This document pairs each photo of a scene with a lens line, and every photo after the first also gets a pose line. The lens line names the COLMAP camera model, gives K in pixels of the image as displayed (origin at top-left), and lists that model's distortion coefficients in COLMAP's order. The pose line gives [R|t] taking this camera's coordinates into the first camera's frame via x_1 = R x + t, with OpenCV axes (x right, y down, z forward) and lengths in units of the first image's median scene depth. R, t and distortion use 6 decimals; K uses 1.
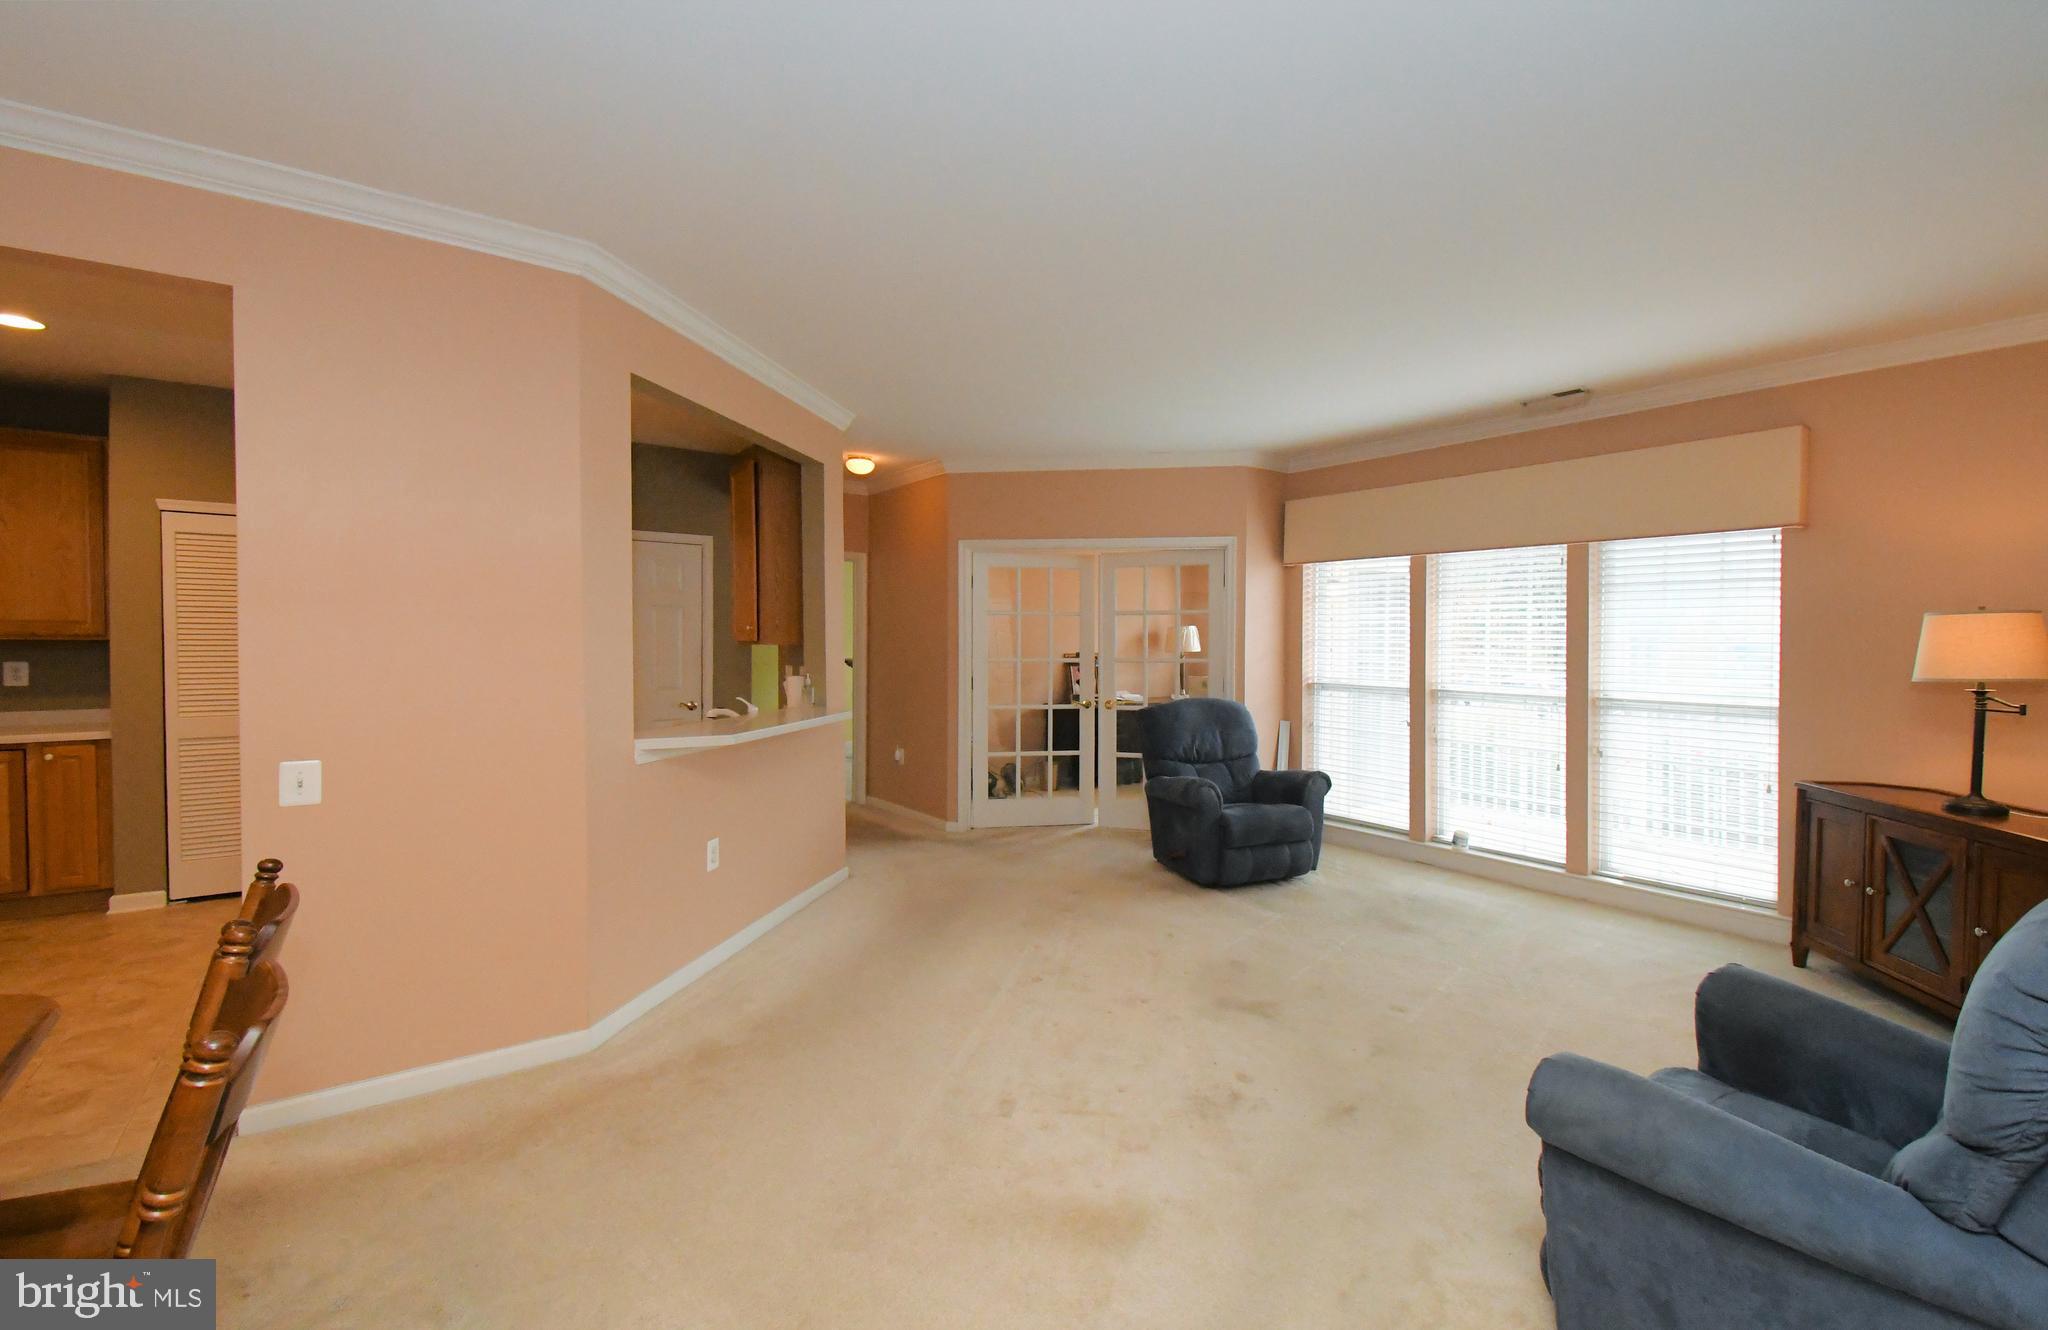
lens RADIAL K [[894.0, 0, 1041.7], [0, 894.0, 670.0], [0, 0, 1]] dist [0.014186, -0.006404]
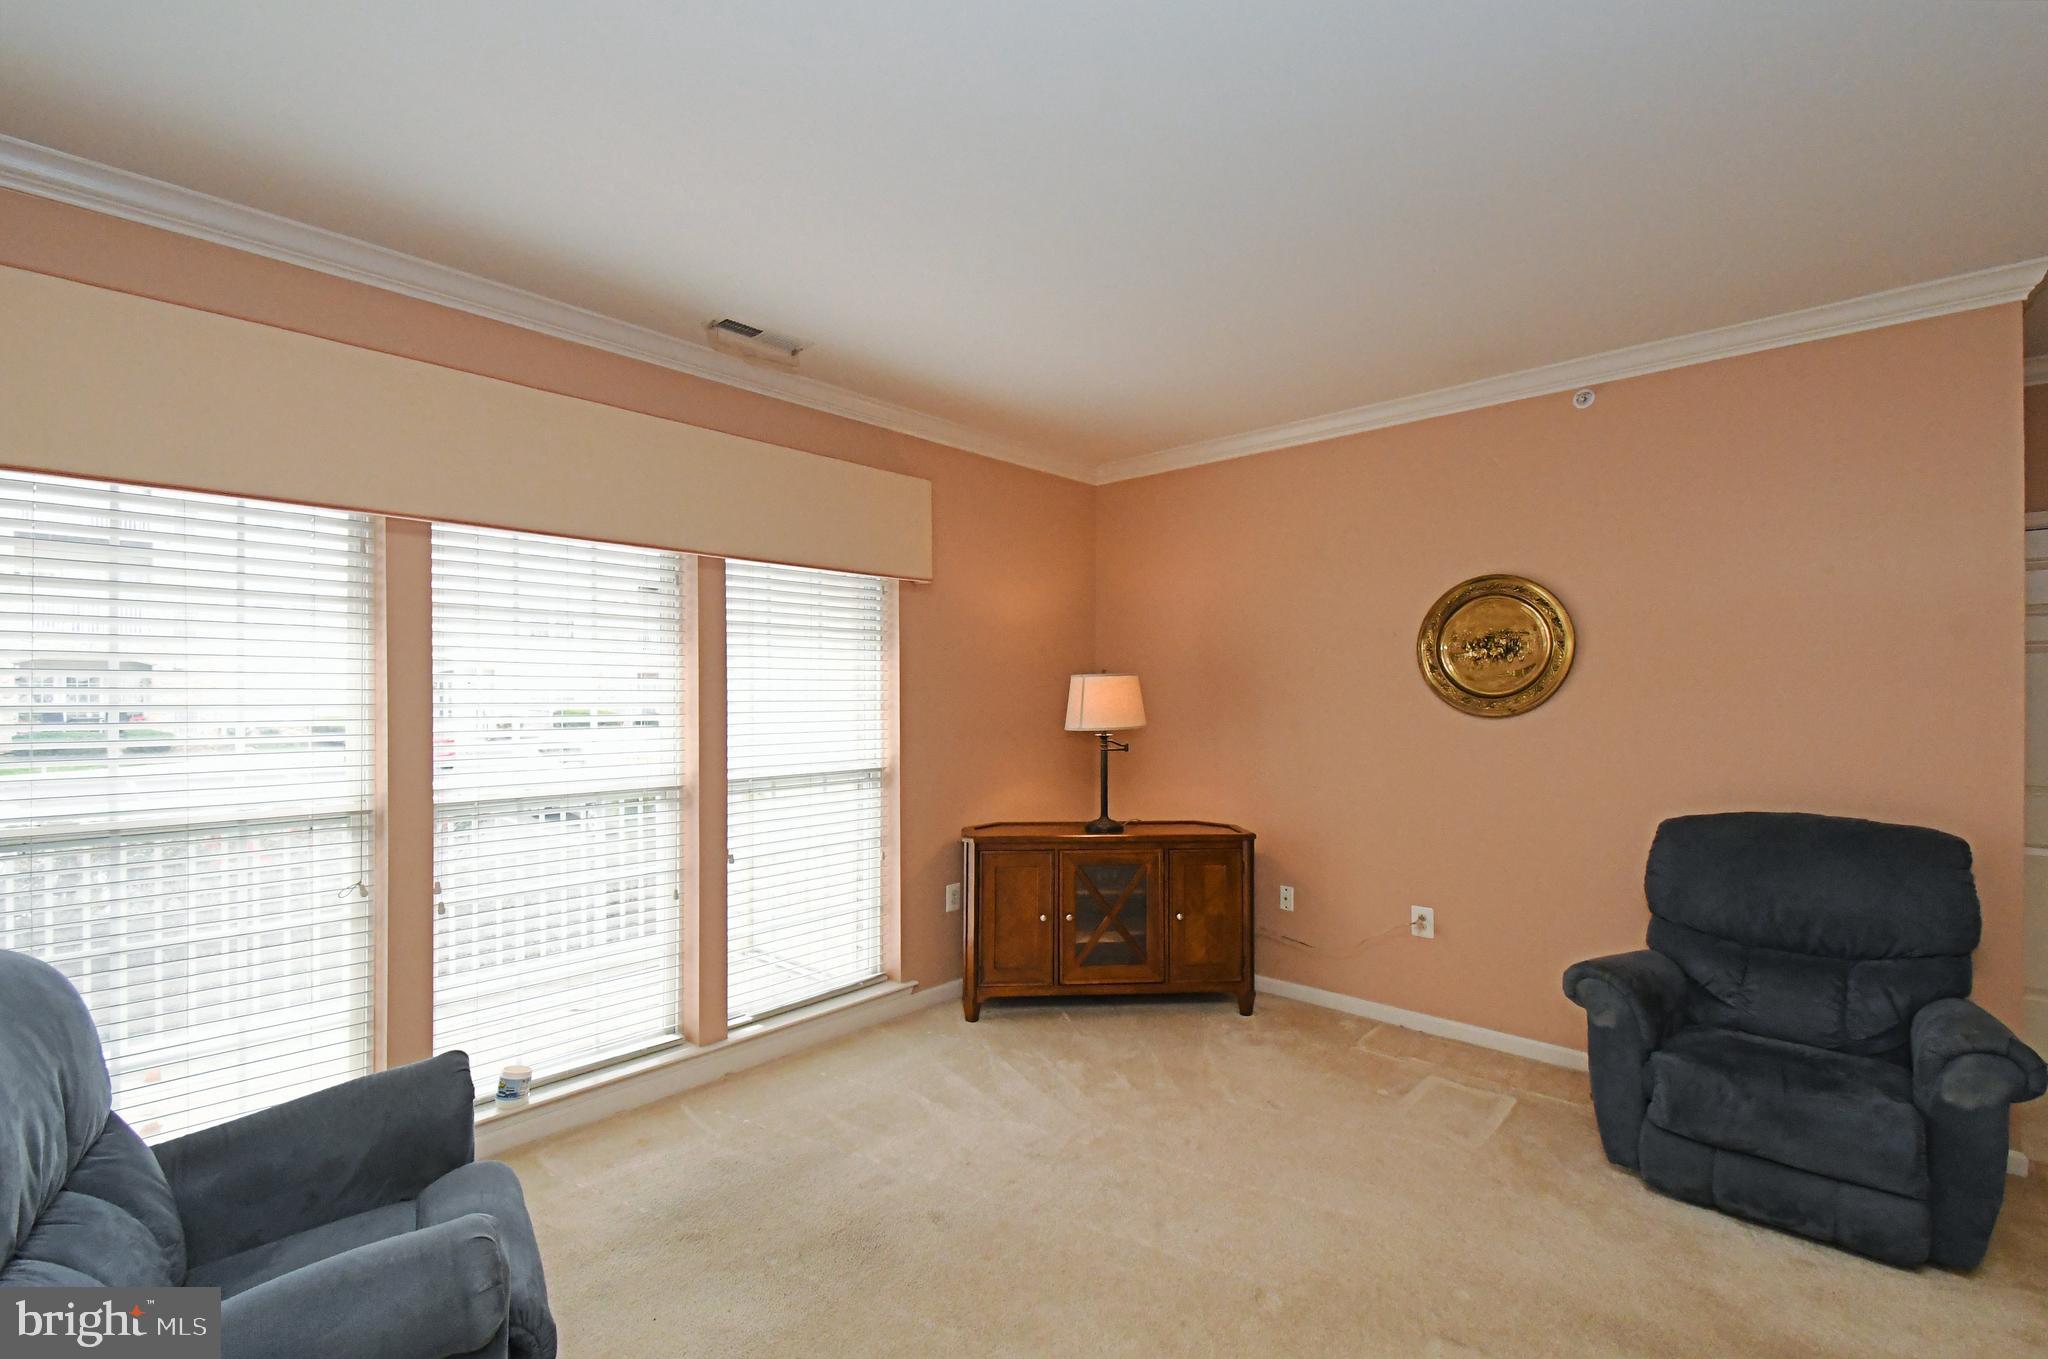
lens RADIAL K [[898.6, 0, 1042.0], [0, 898.6, 685.1], [0, 0, 1]] dist [0.001179, -0.002061]
pose [[-0.203098, -0.000941, 0.979158, -0.127259], [0.038163, 0.999232, 0.008876, -0.041506], [-0.978414, 0.039171, -0.202906, 0.872046]]
